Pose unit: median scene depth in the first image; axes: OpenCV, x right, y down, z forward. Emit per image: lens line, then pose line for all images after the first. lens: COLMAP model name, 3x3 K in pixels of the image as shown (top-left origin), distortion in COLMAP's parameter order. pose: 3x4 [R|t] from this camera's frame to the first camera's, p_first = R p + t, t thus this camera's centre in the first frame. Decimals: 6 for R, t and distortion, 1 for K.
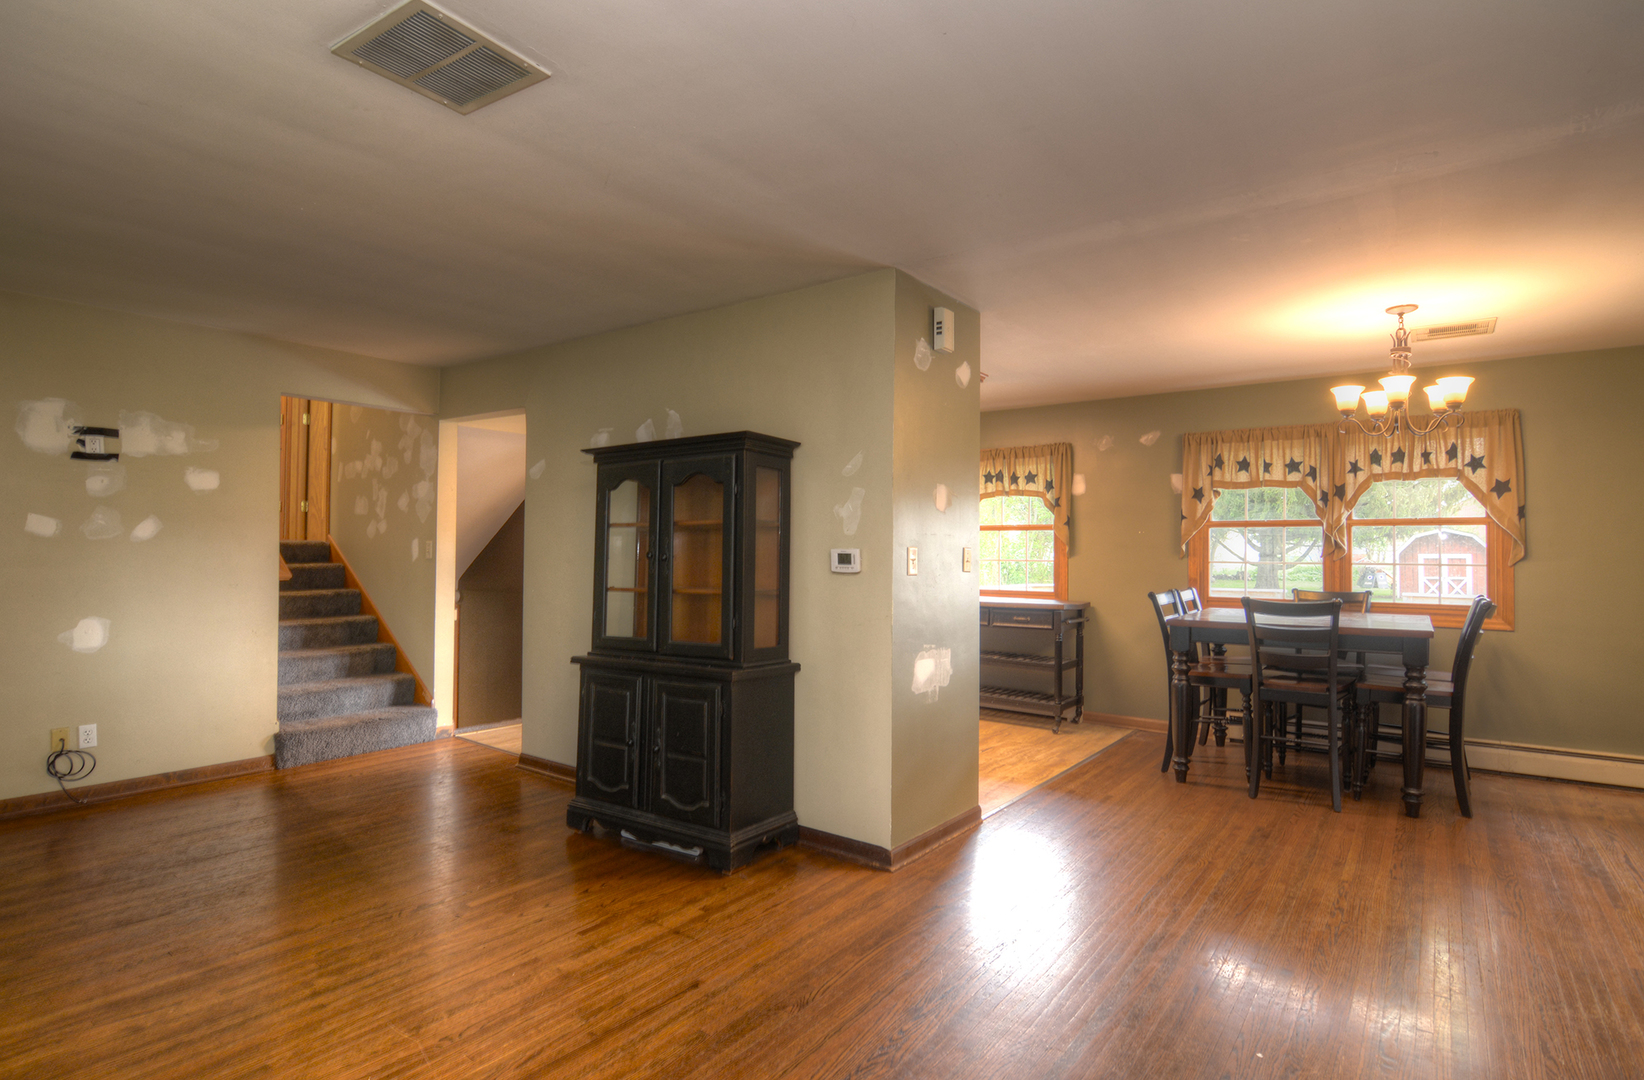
lens RADIAL K [[841.3, 0, 801.6], [0, 841.3, 534.9], [0, 0, 1]] dist [-0.017633, -0.002175]
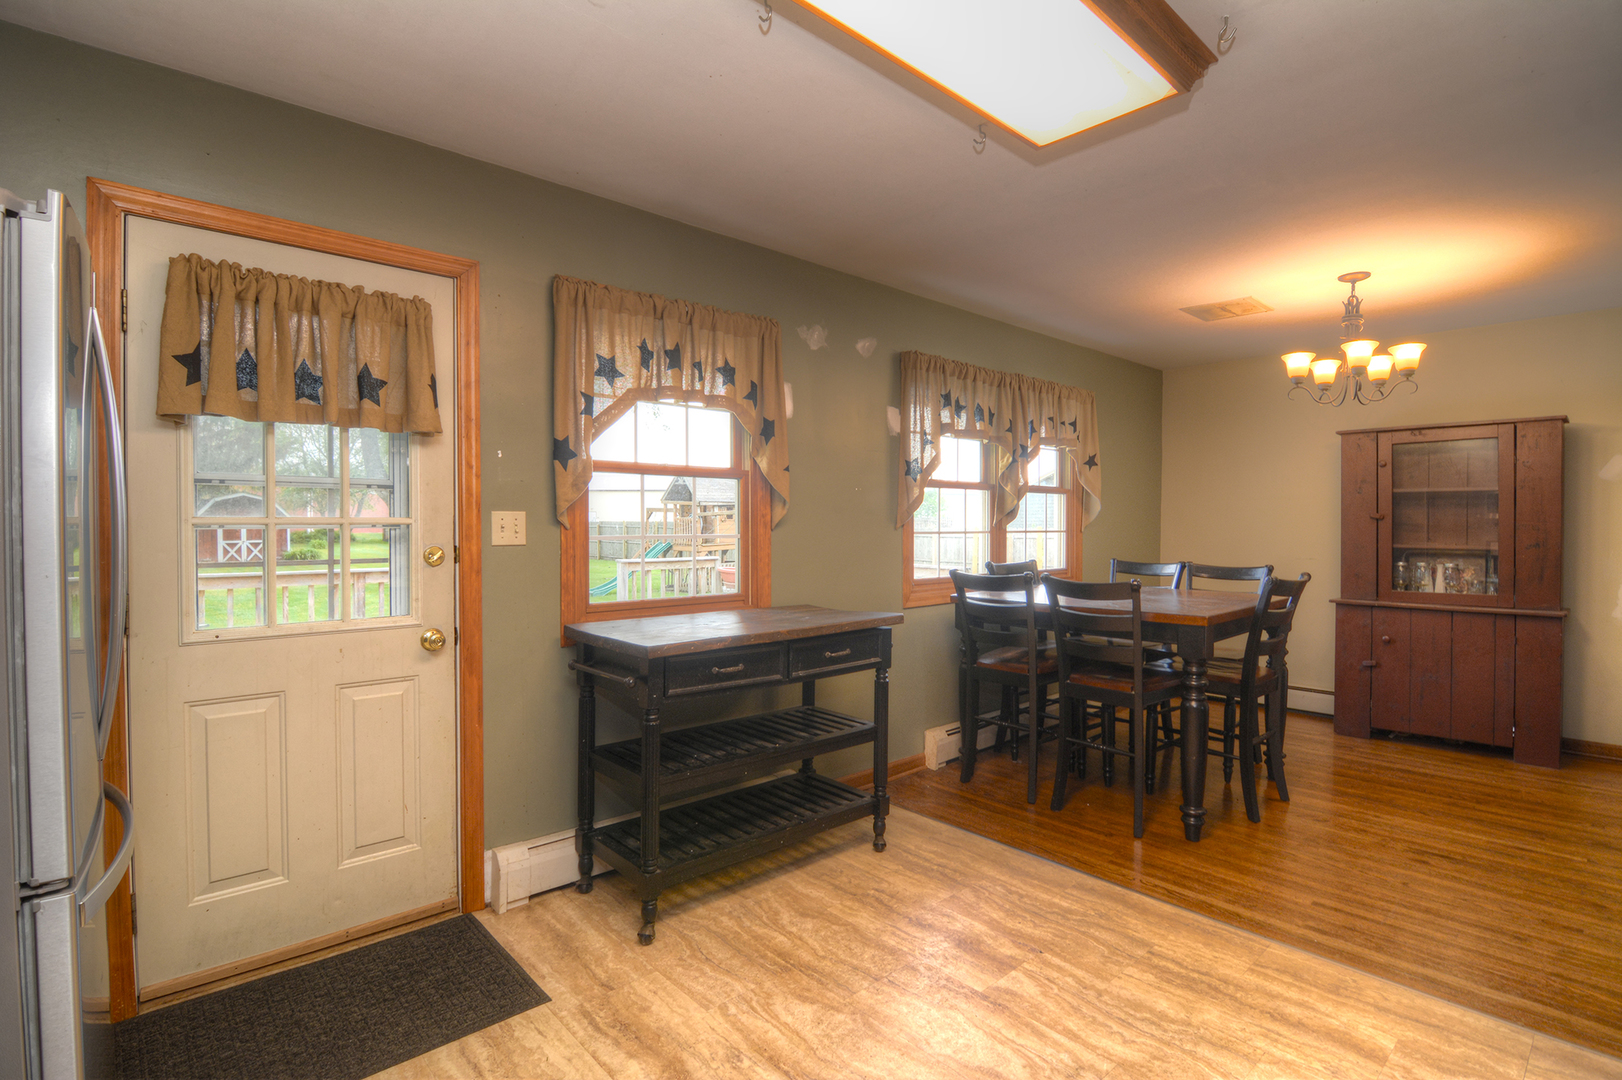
lens RADIAL K [[780.8, 0, 806.1], [0, 780.8, 535.5], [0, 0, 1]] dist [-0.008928, -0.007185]
pose [[0.175136, -0.023714, 0.984259, -0.242970], [-0.020531, 0.999405, 0.027732, 0.020931], [-0.984330, -0.025065, 0.174545, 1.146216]]
